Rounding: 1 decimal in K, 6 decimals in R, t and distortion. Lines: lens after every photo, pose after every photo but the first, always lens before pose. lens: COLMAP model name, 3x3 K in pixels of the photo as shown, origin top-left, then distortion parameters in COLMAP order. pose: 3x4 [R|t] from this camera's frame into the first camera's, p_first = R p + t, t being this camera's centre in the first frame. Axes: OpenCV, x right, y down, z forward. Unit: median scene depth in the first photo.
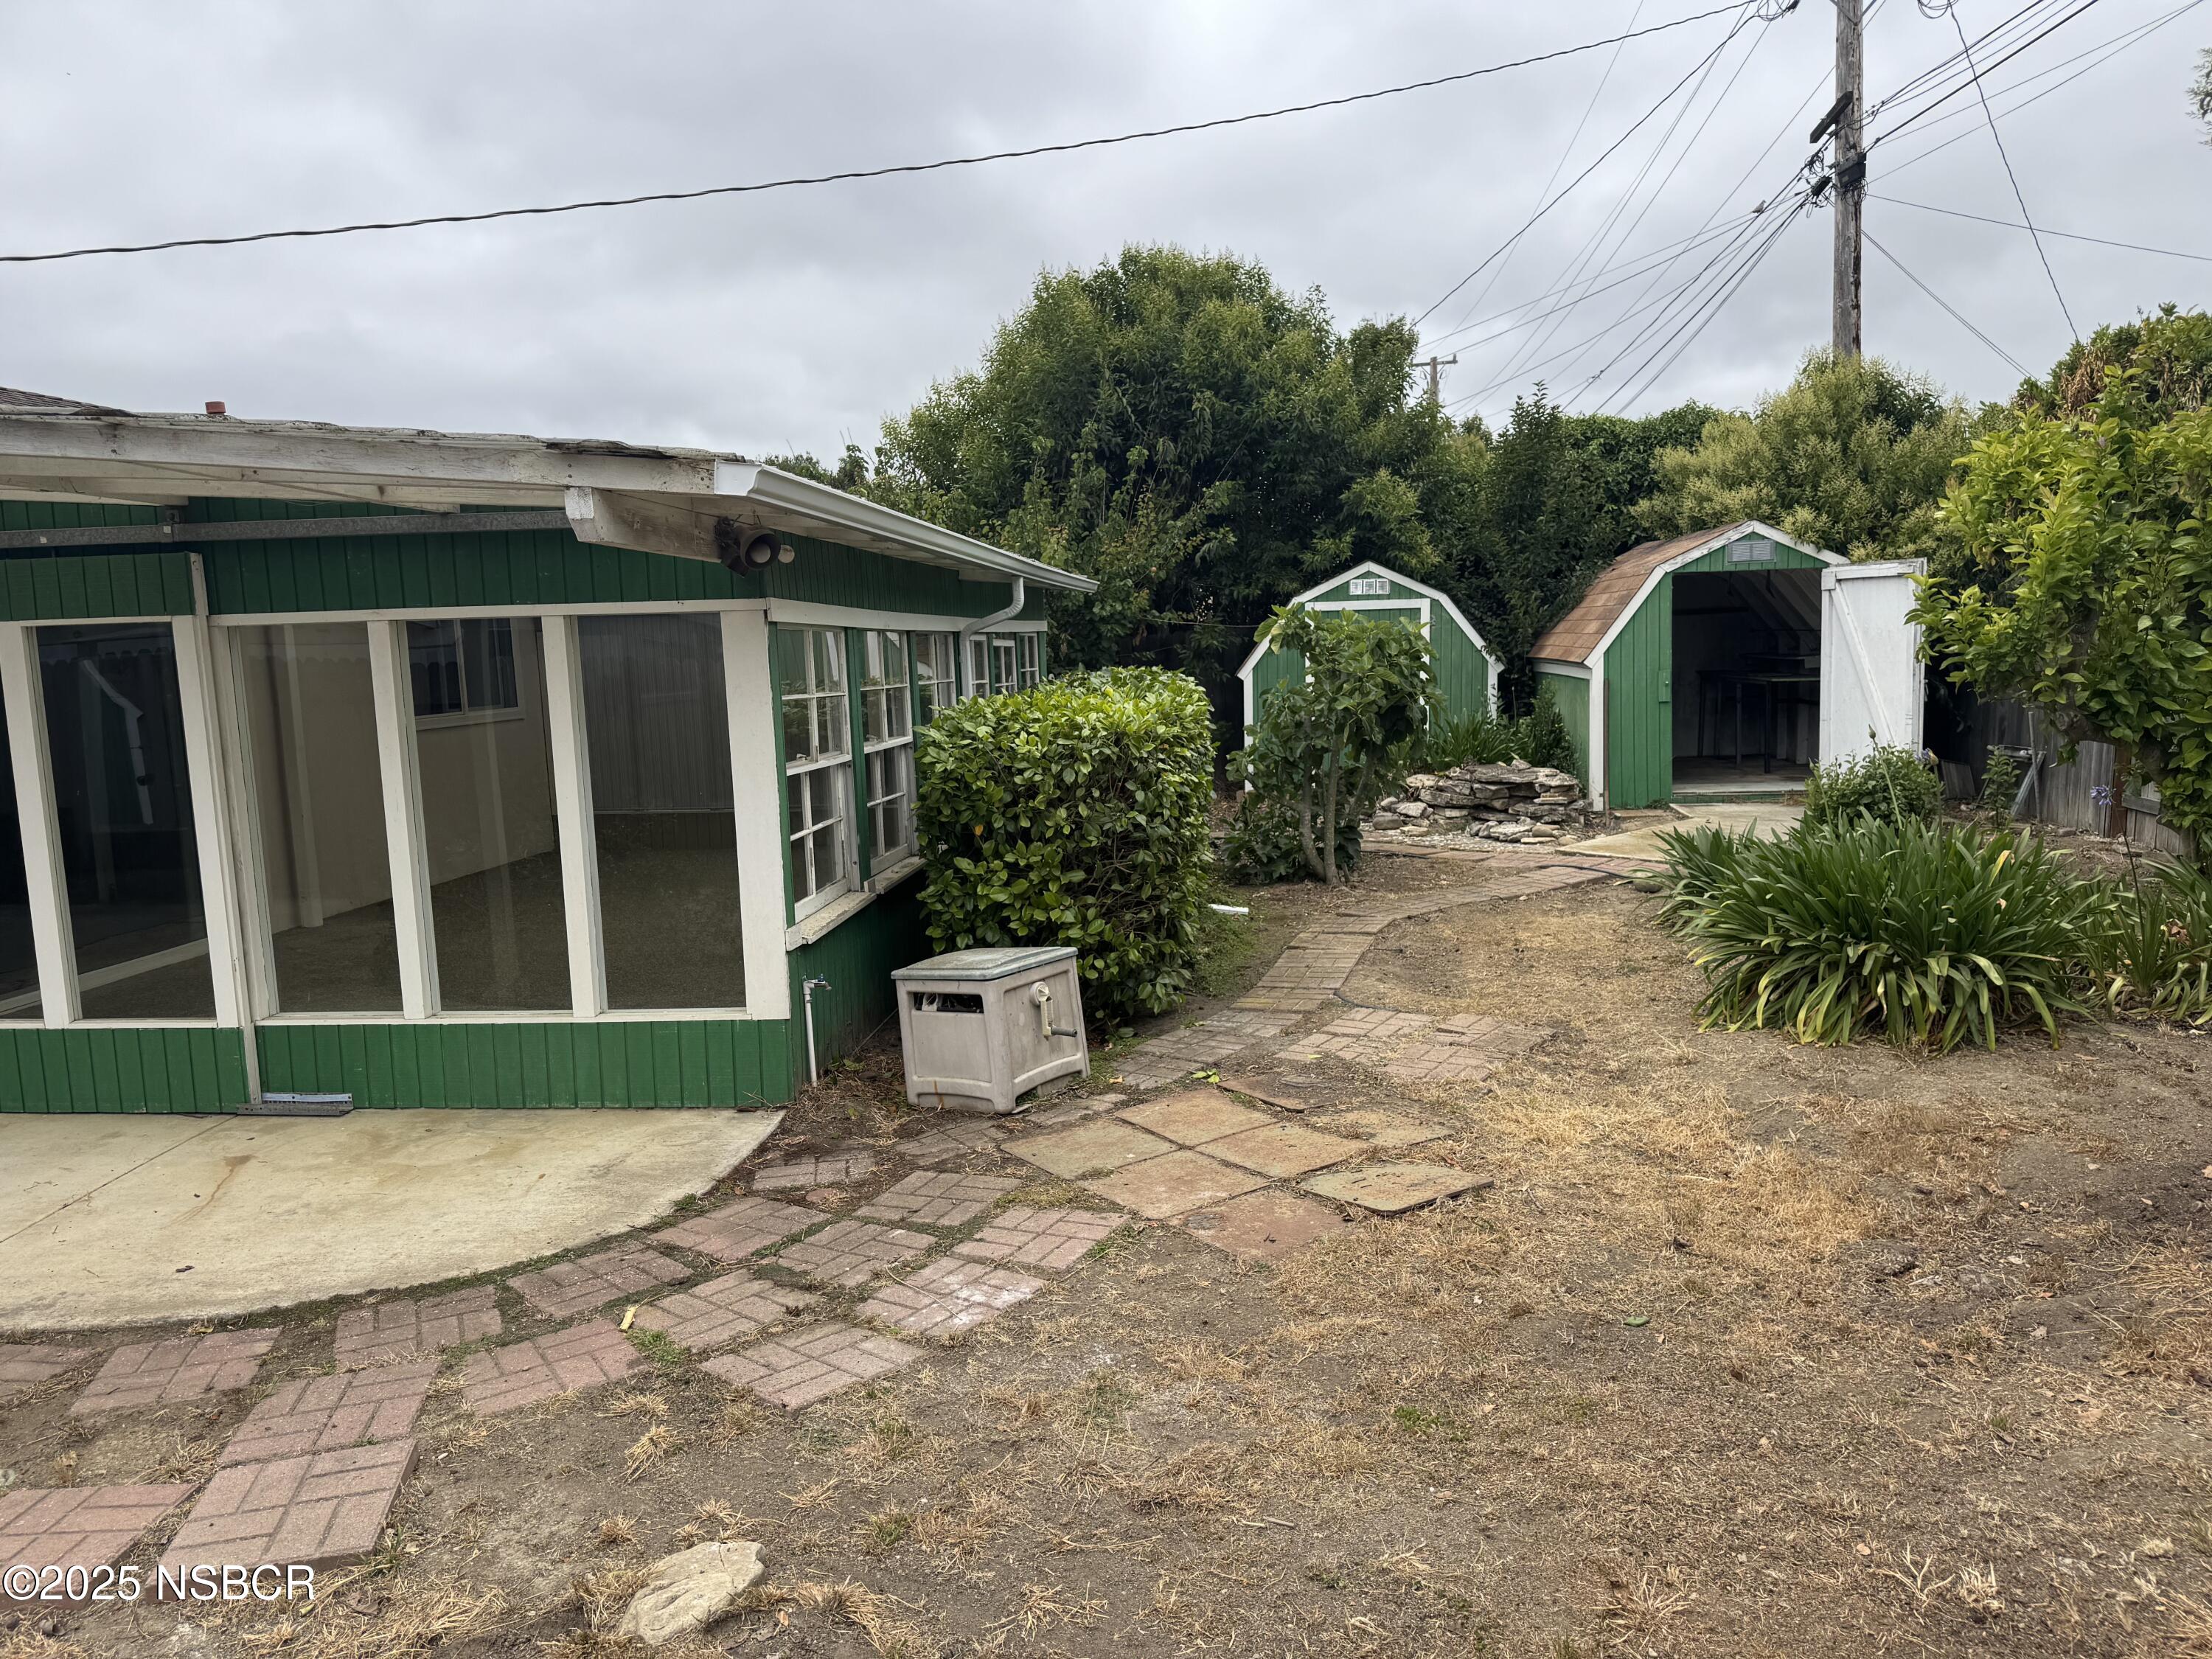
lens RADIAL K [[1485.1, 0, 1081.6], [0, 1485.1, 837.1], [0, 0, 1]] dist [0.033479, -0.016905]
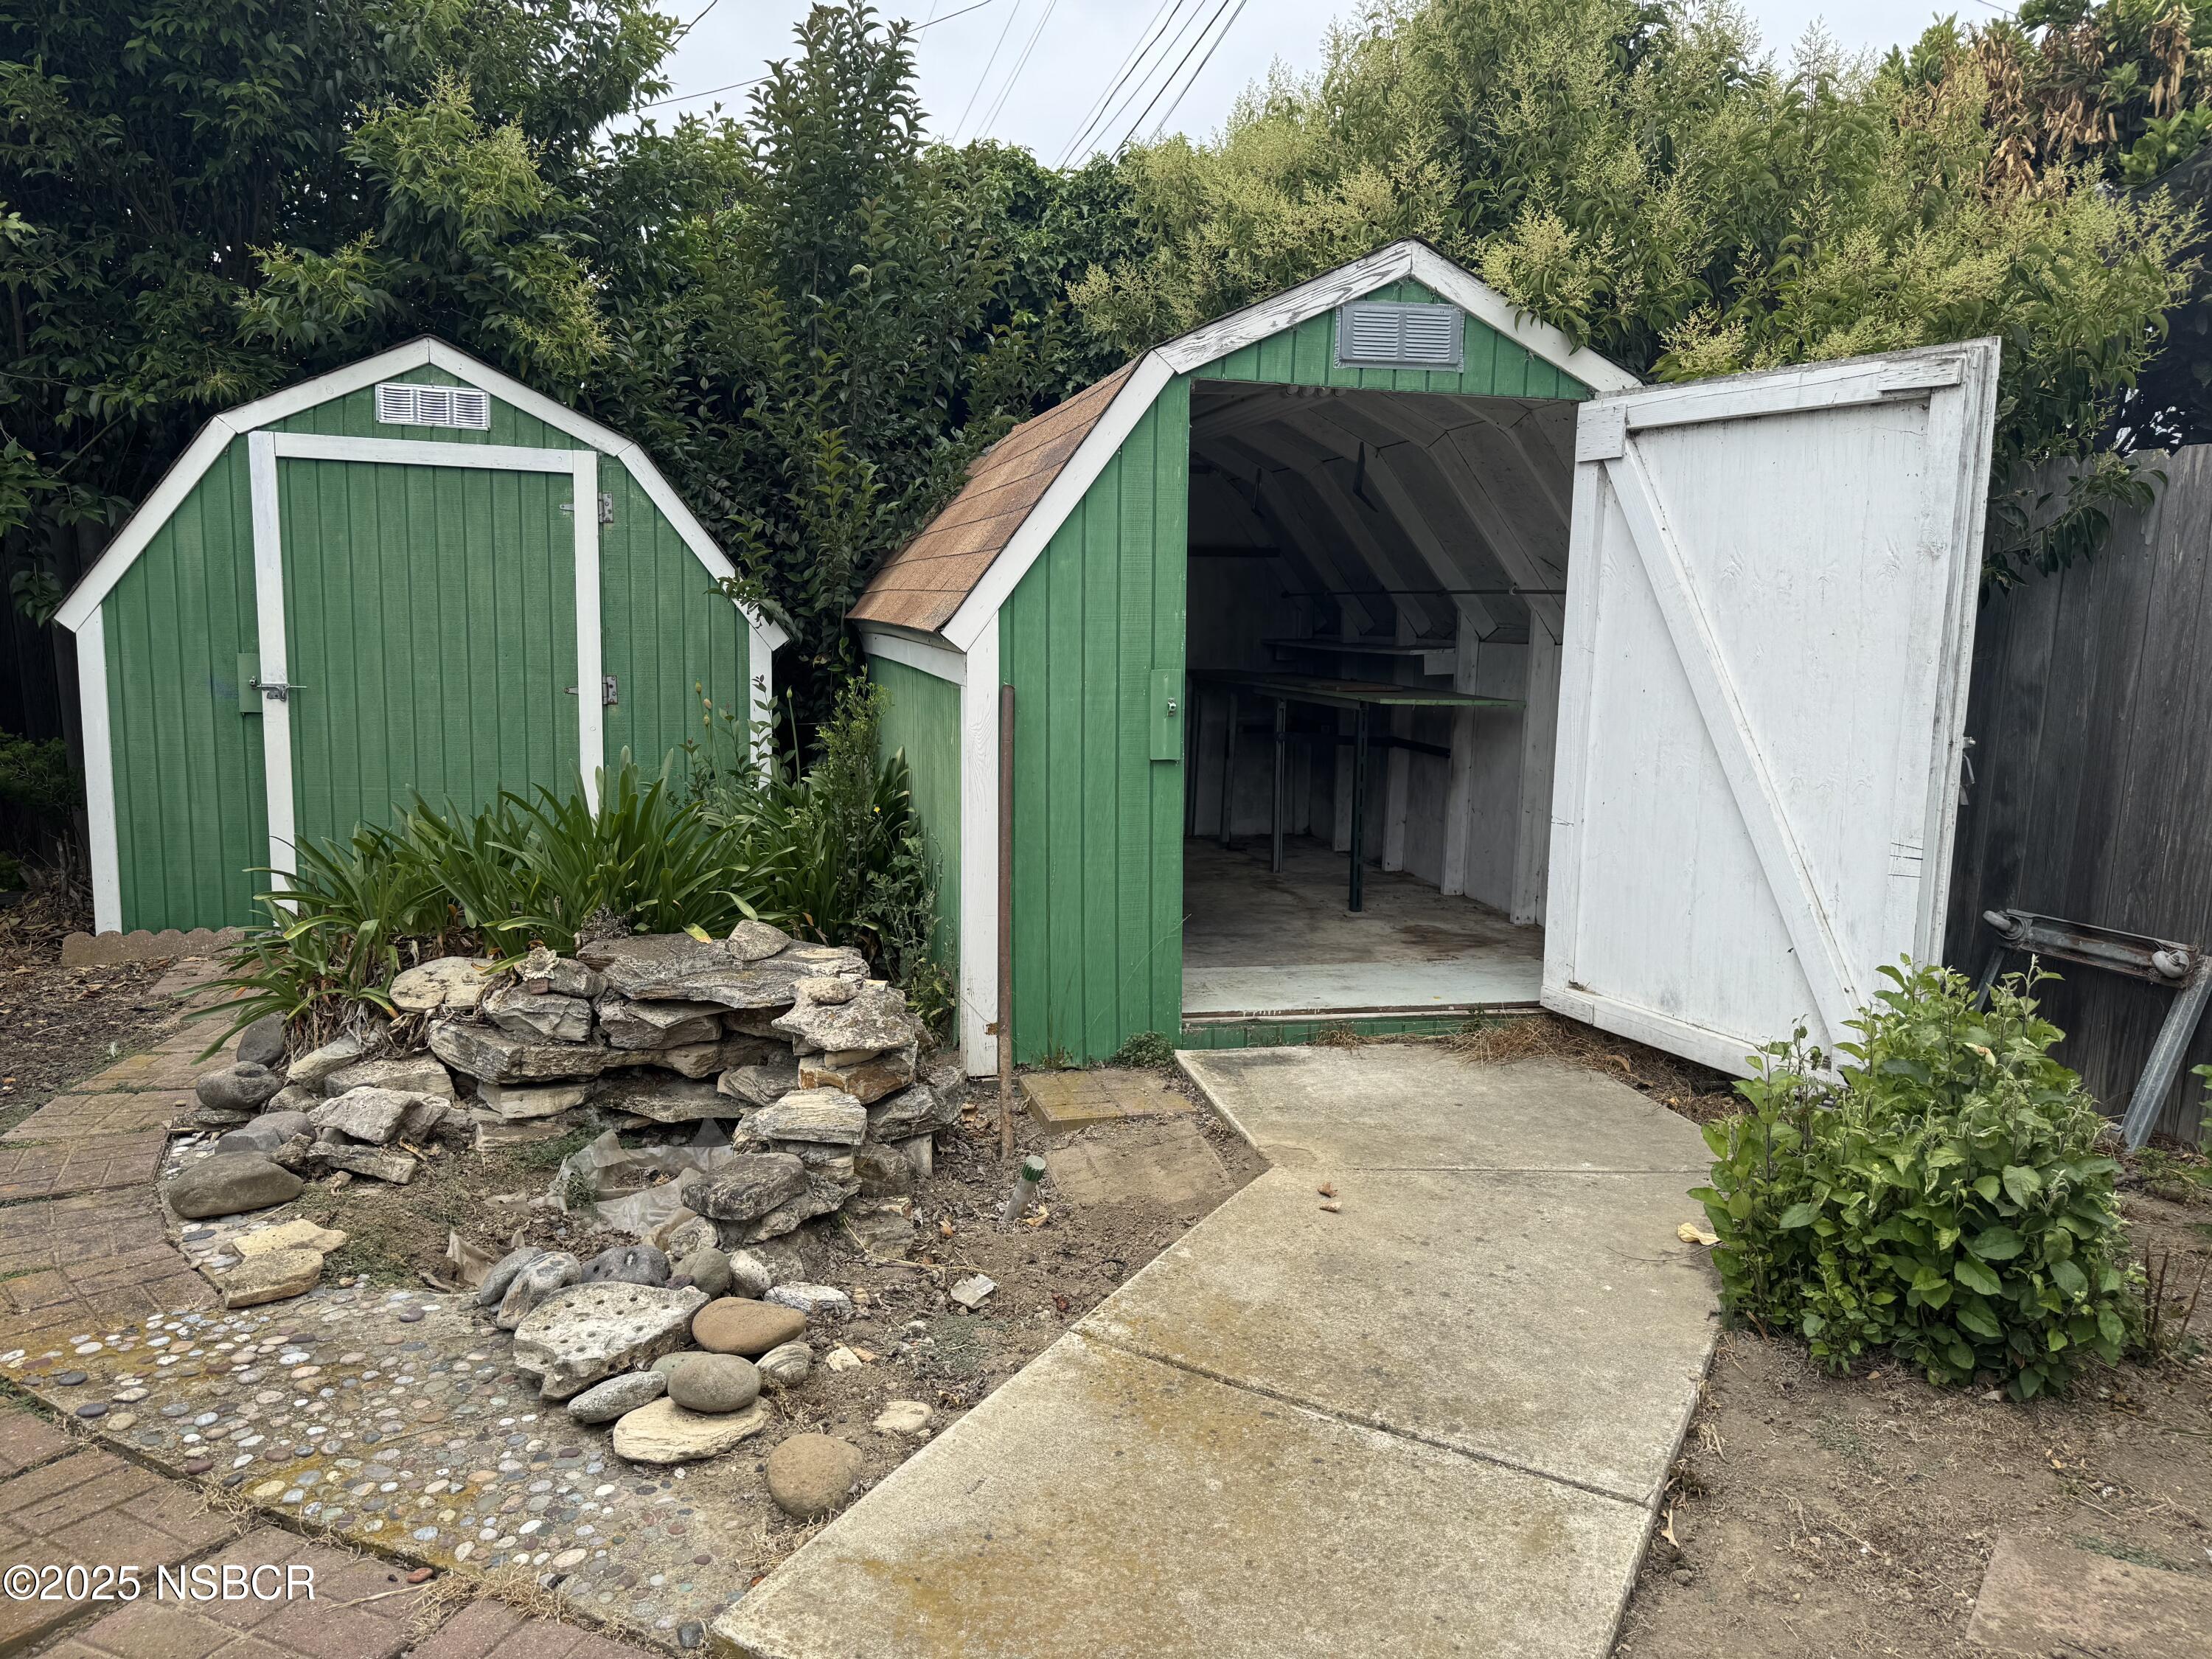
lens RADIAL K [[1485.1, 0, 1104.5], [0, 1485.1, 835.3], [0, 0, 1]] dist [0.033479, -0.016905]
pose [[0.924527, 0.000030, 0.381116, 0.242191], [-0.008268, 0.999766, 0.019980, -0.078279], [-0.381026, -0.021623, 0.924311, 0.674956]]
